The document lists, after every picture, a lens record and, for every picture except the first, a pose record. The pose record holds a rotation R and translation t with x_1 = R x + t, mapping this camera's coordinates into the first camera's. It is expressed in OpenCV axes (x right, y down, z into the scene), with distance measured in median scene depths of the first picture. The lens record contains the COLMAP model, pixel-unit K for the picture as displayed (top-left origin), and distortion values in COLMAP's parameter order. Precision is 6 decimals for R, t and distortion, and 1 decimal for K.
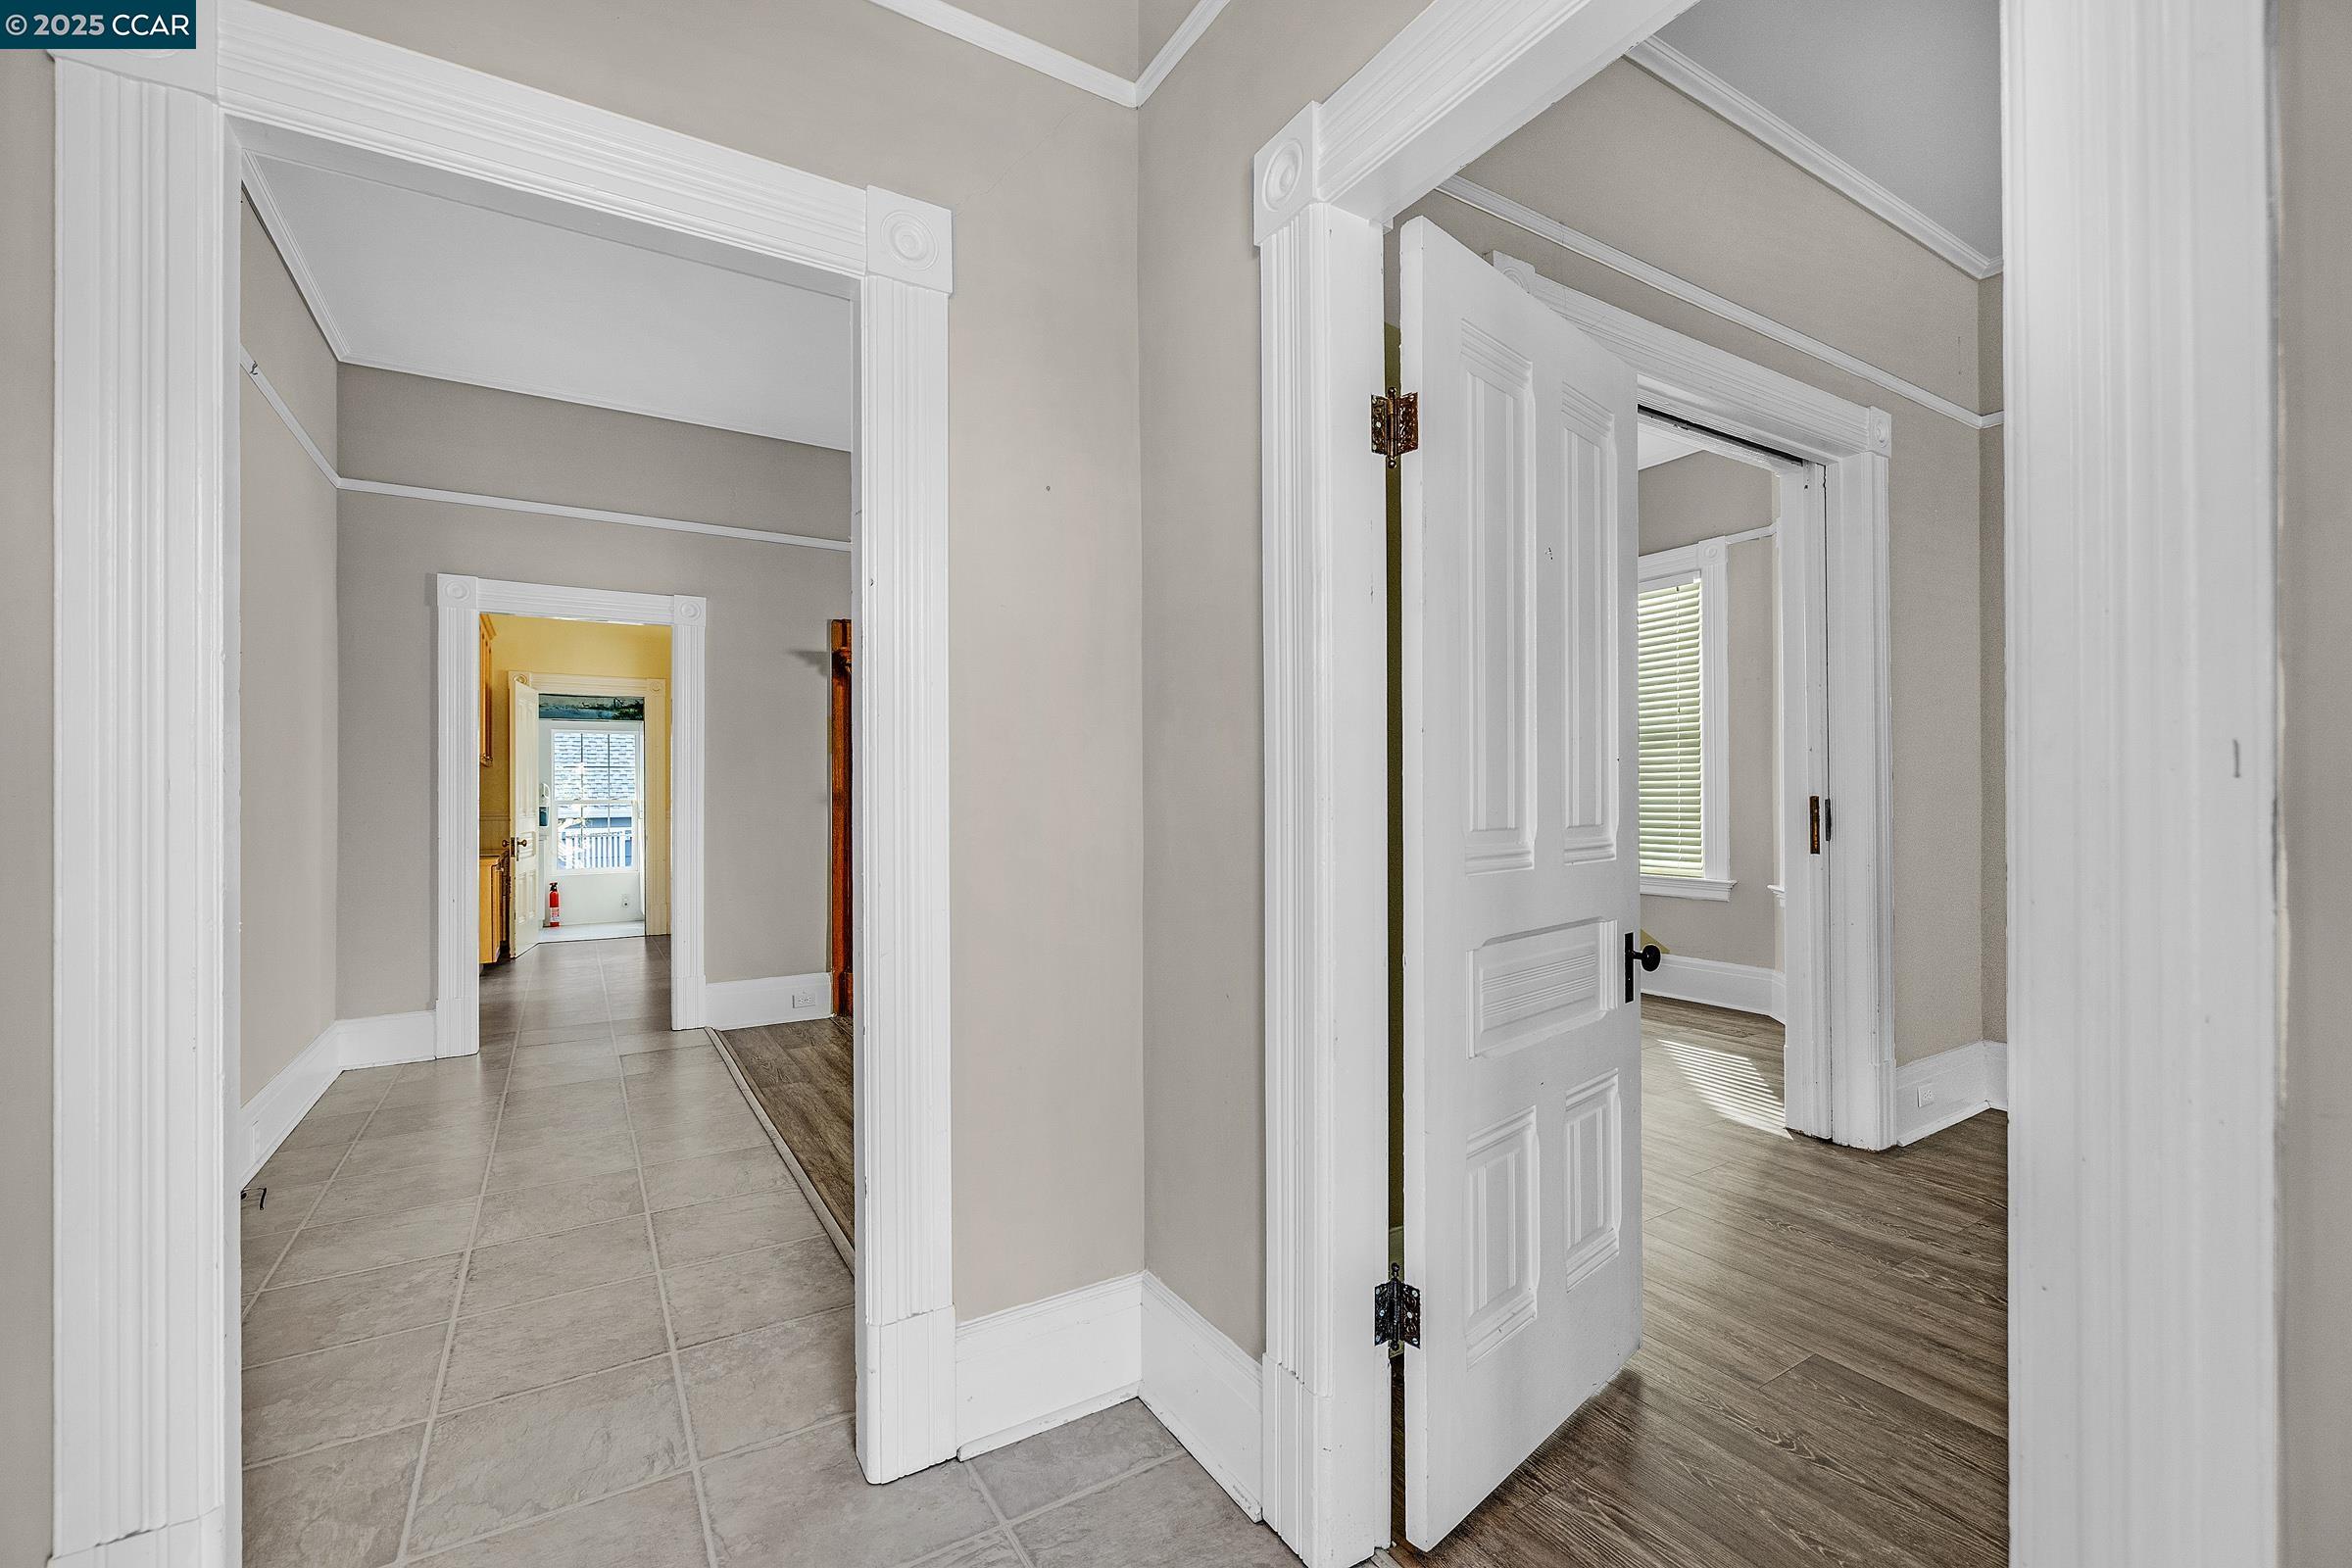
lens RADIAL K [[985.6, 0, 1173.9], [0, 985.6, 789.6], [0, 0, 1]] dist [-0.000506, 0.000123]
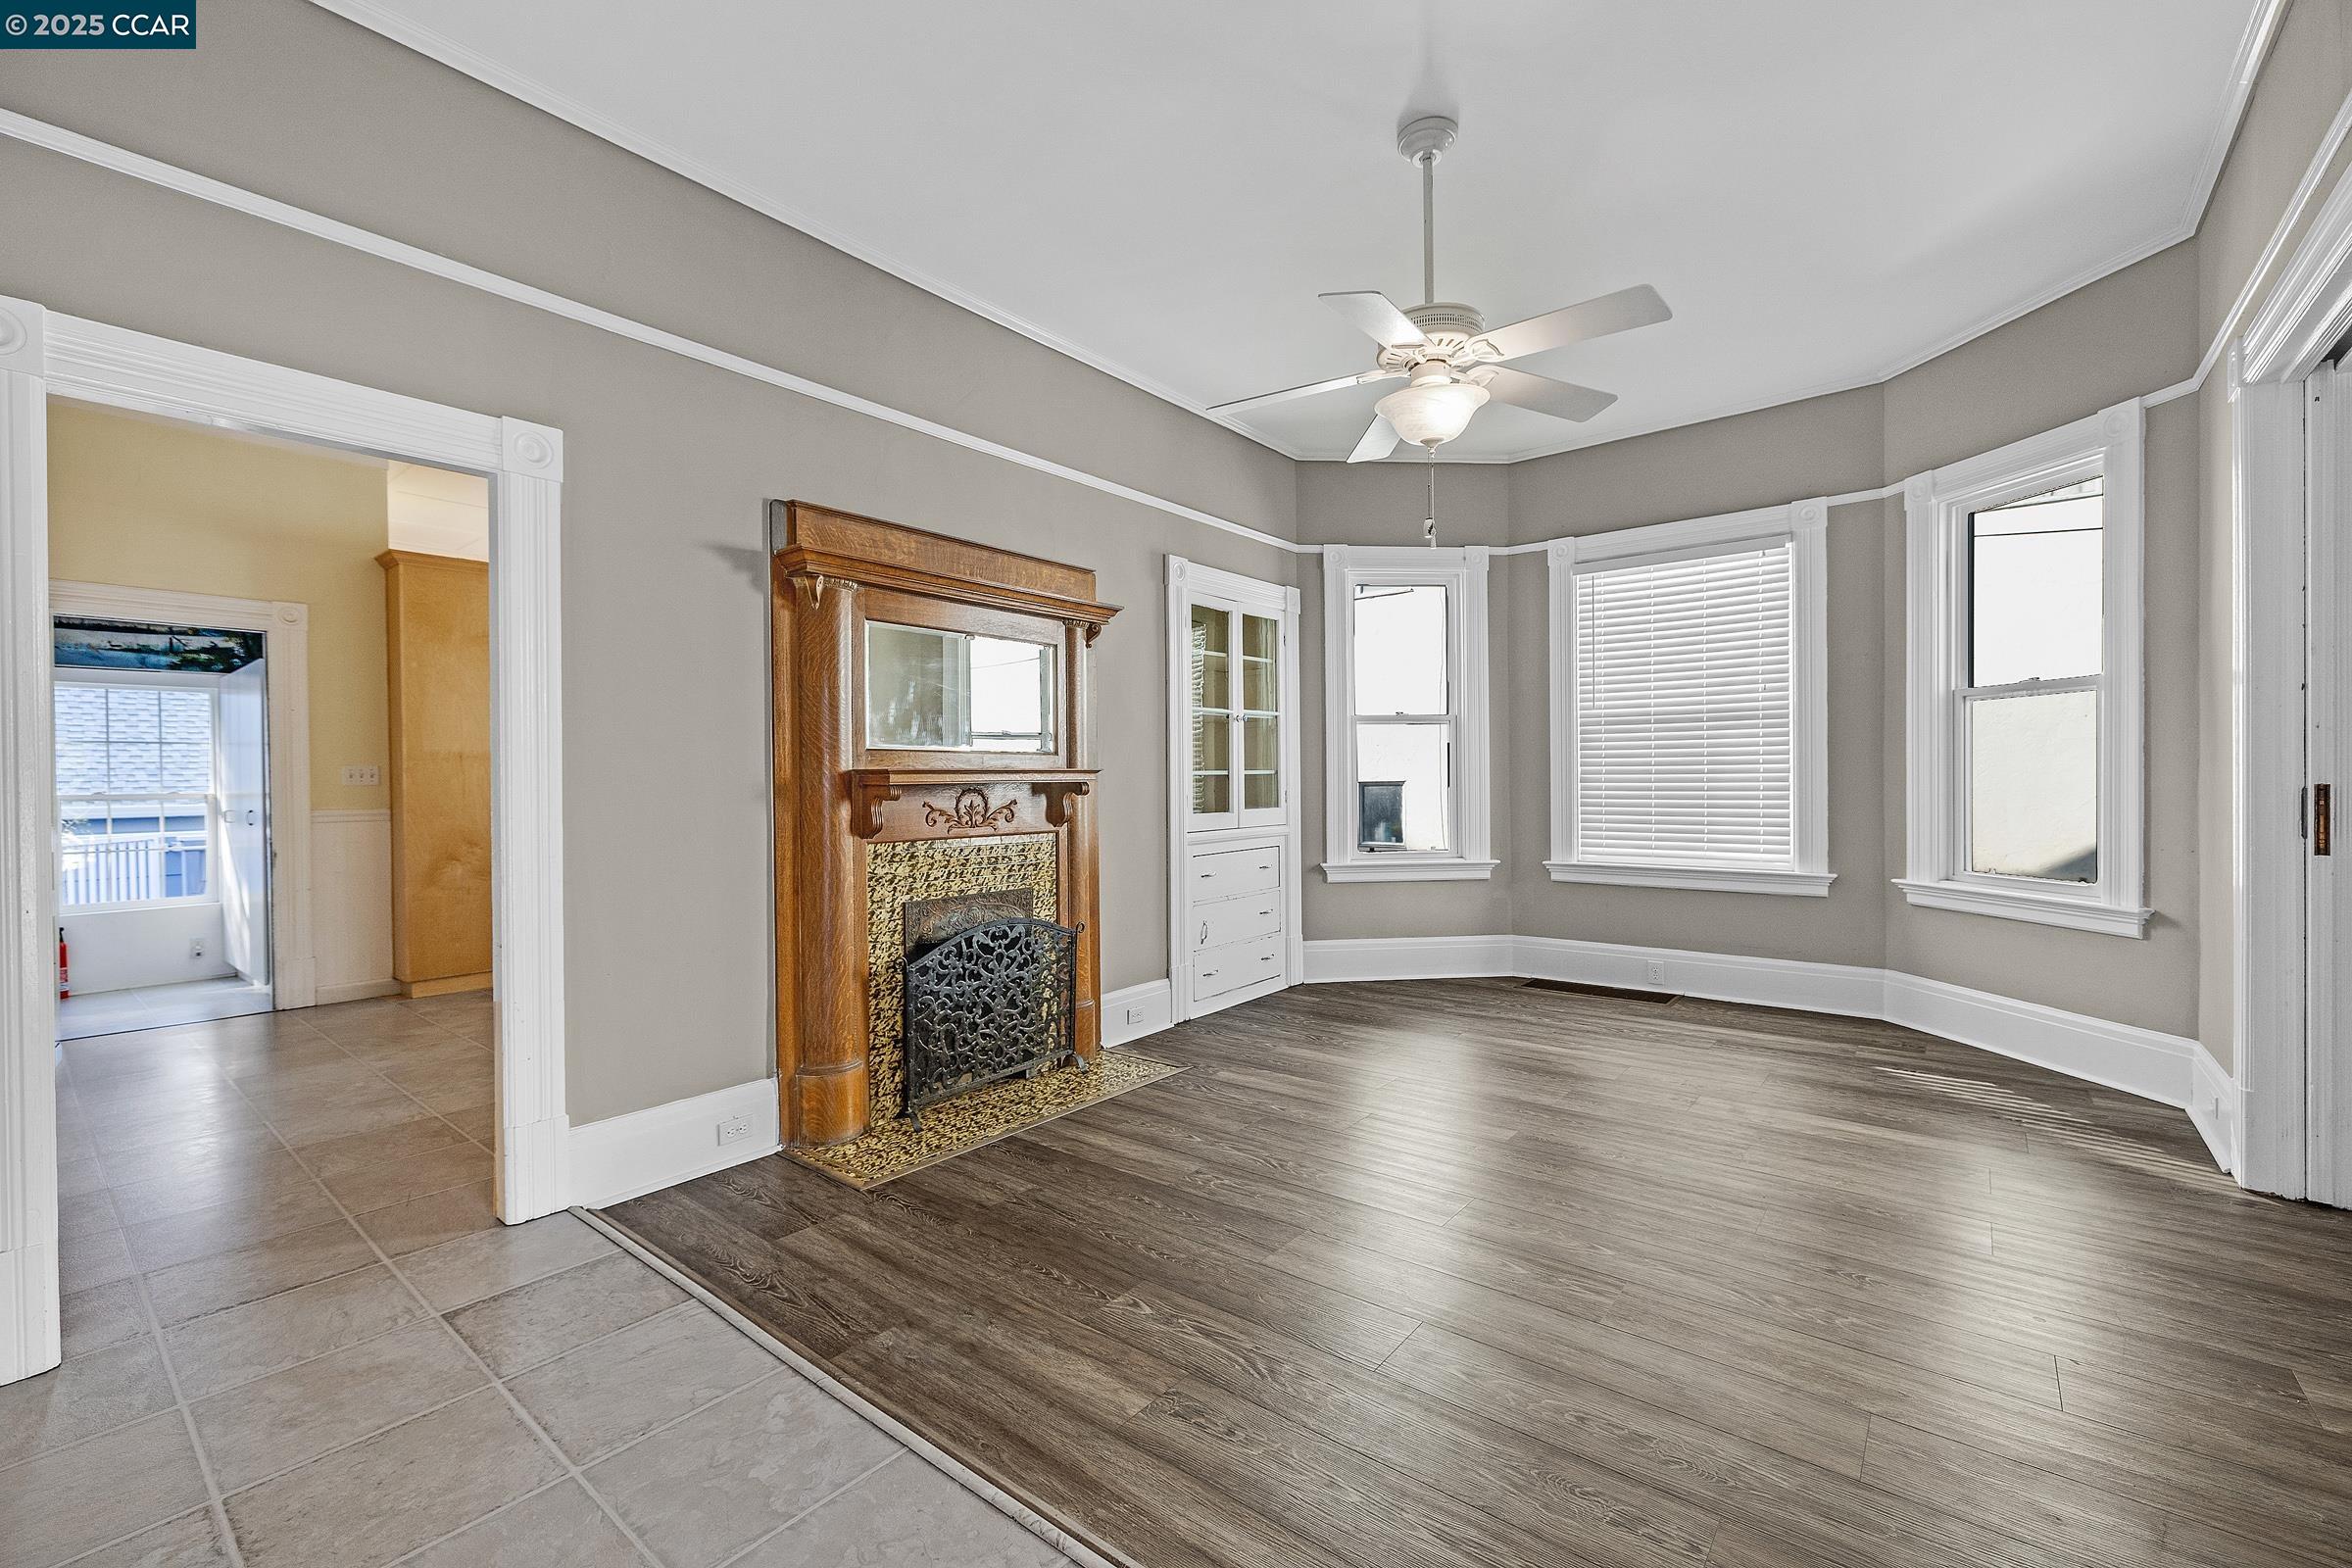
lens RADIAL K [[980.9, 0, 1169.9], [0, 980.9, 788.6], [0, 0, 1]] dist [-0.003779, 0.000124]
pose [[0.943850, -0.006735, 0.330306, -0.312669], [0.001838, 0.999884, 0.015137, -0.002650], [-0.330369, -0.013680, 0.943753, 0.343664]]
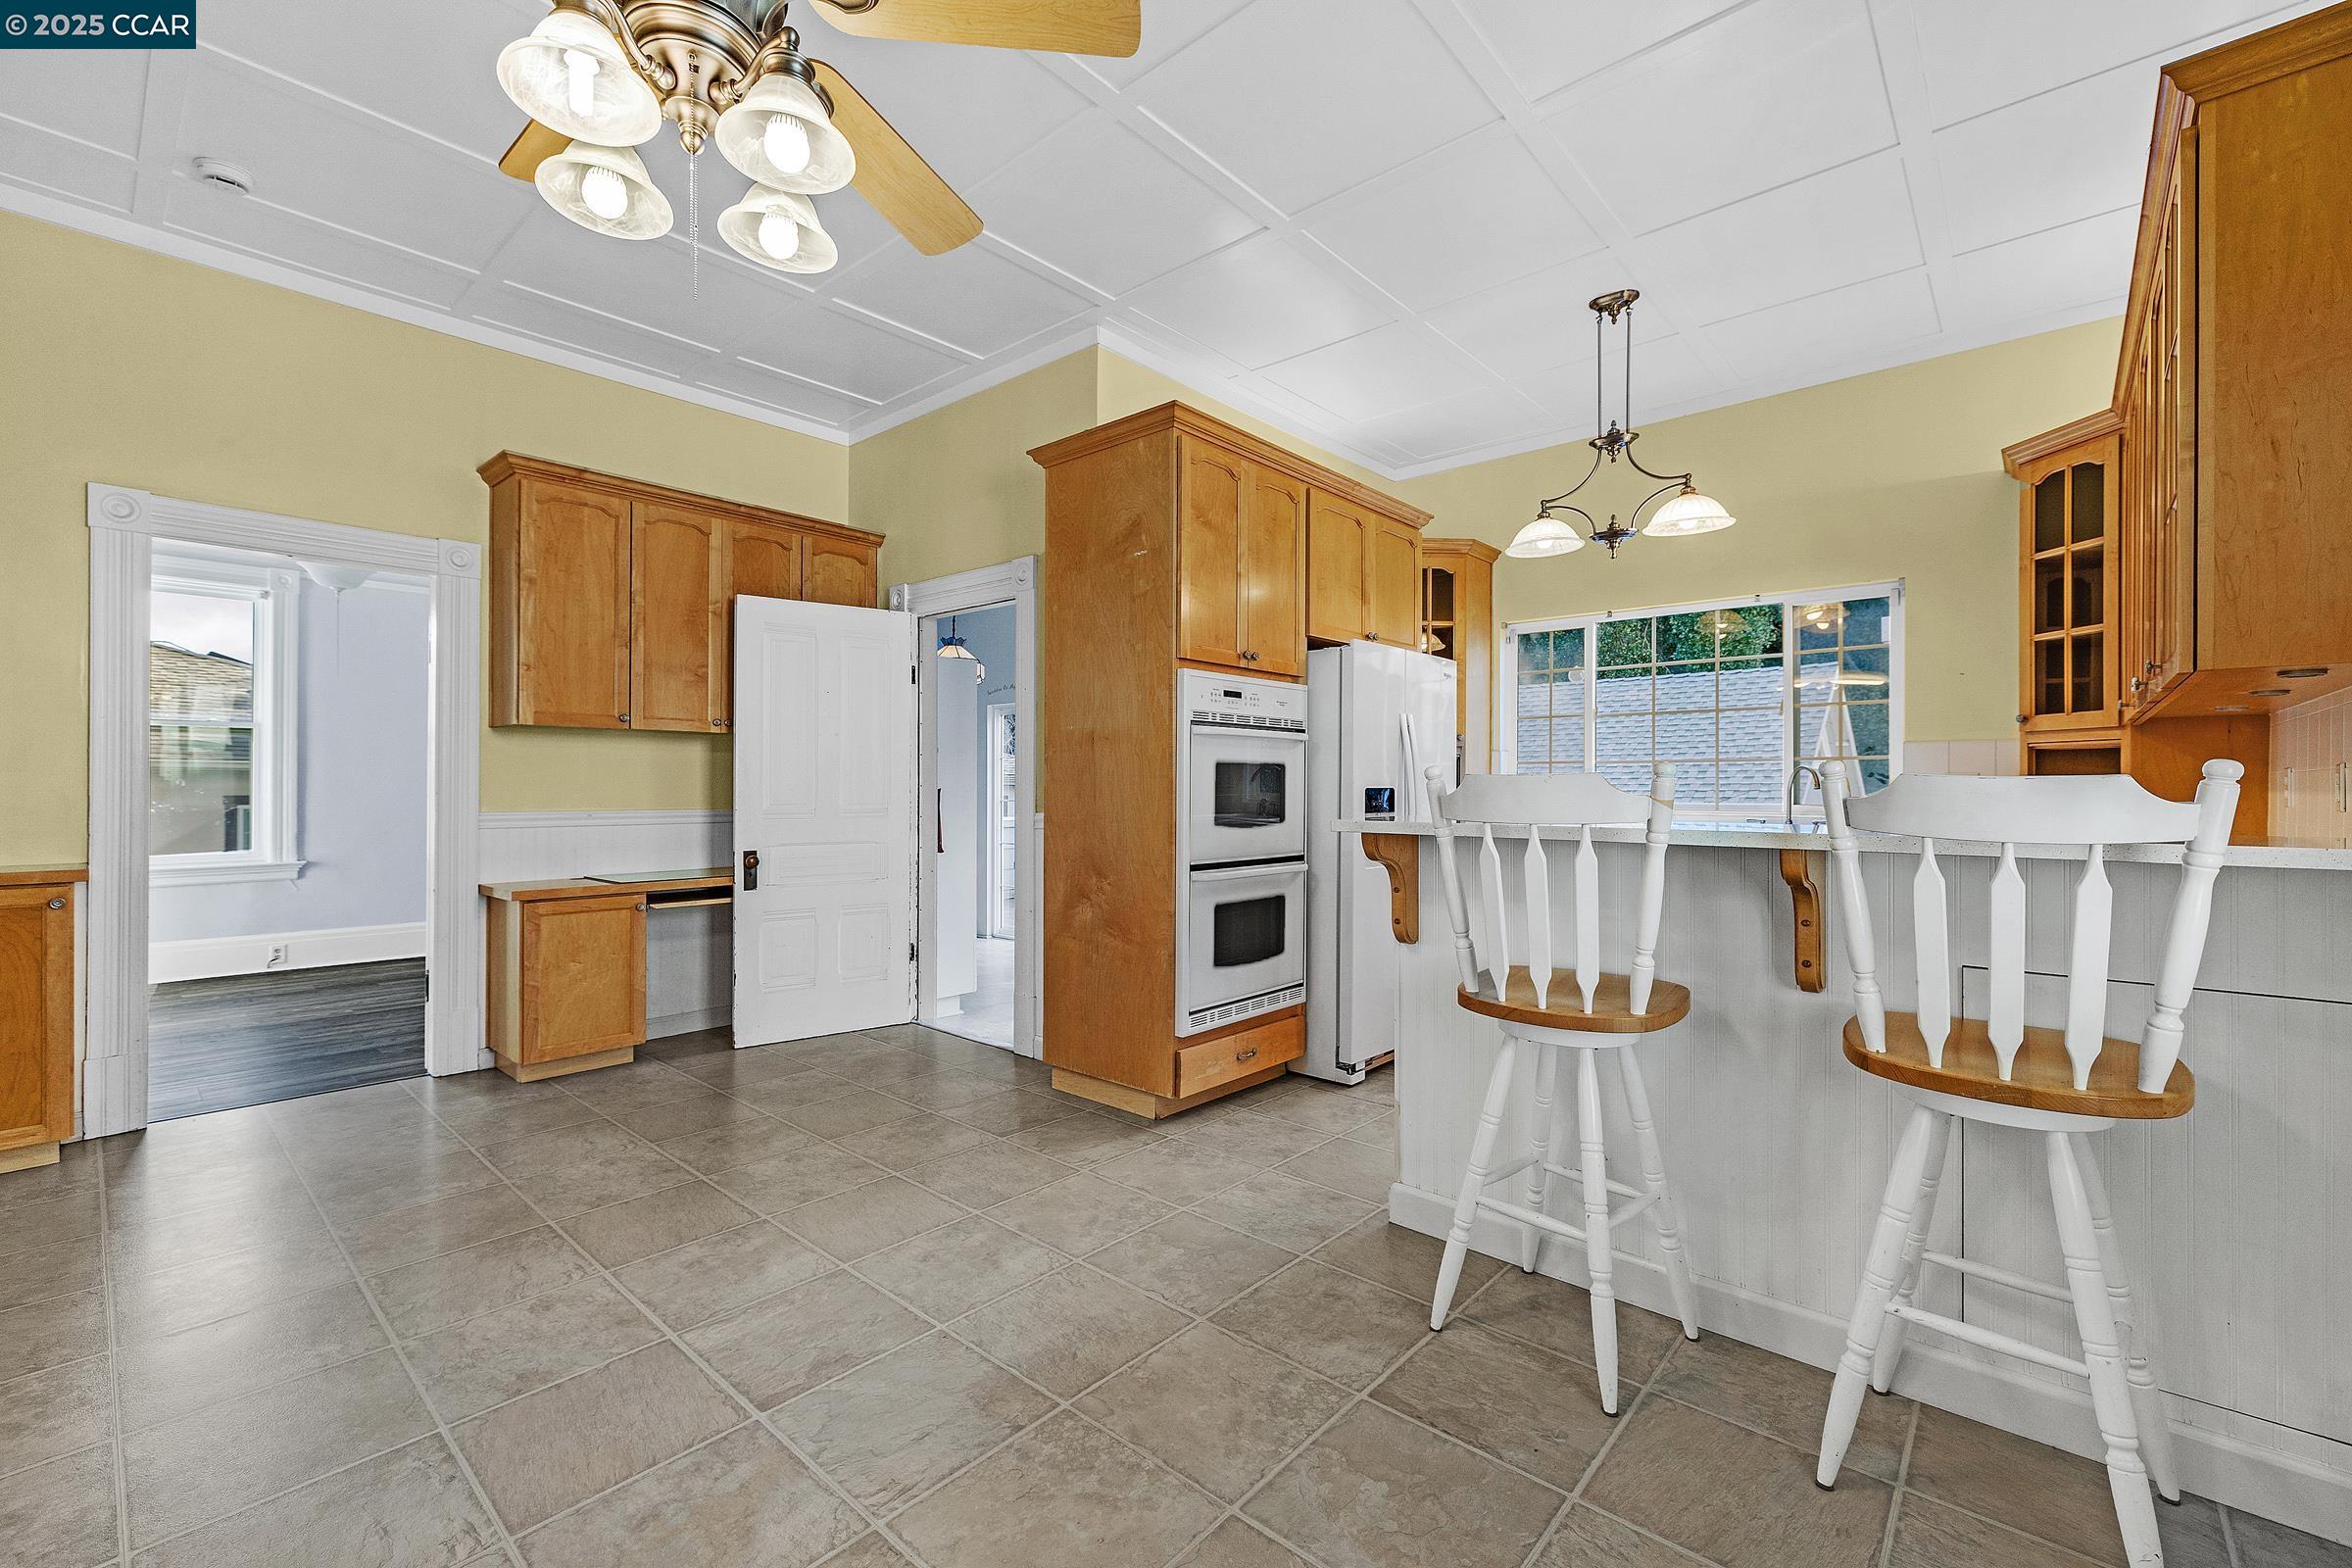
lens RADIAL K [[980.9, 0, 1169.9], [0, 980.9, 788.6], [0, 0, 1]] dist [-0.003779, 0.000124]
pose [[0.283203, 0.011313, -0.958993, -0.022557], [0.003206, 0.999914, 0.012743, 0.003398], [0.959055, -0.006684, 0.283142, 1.429439]]
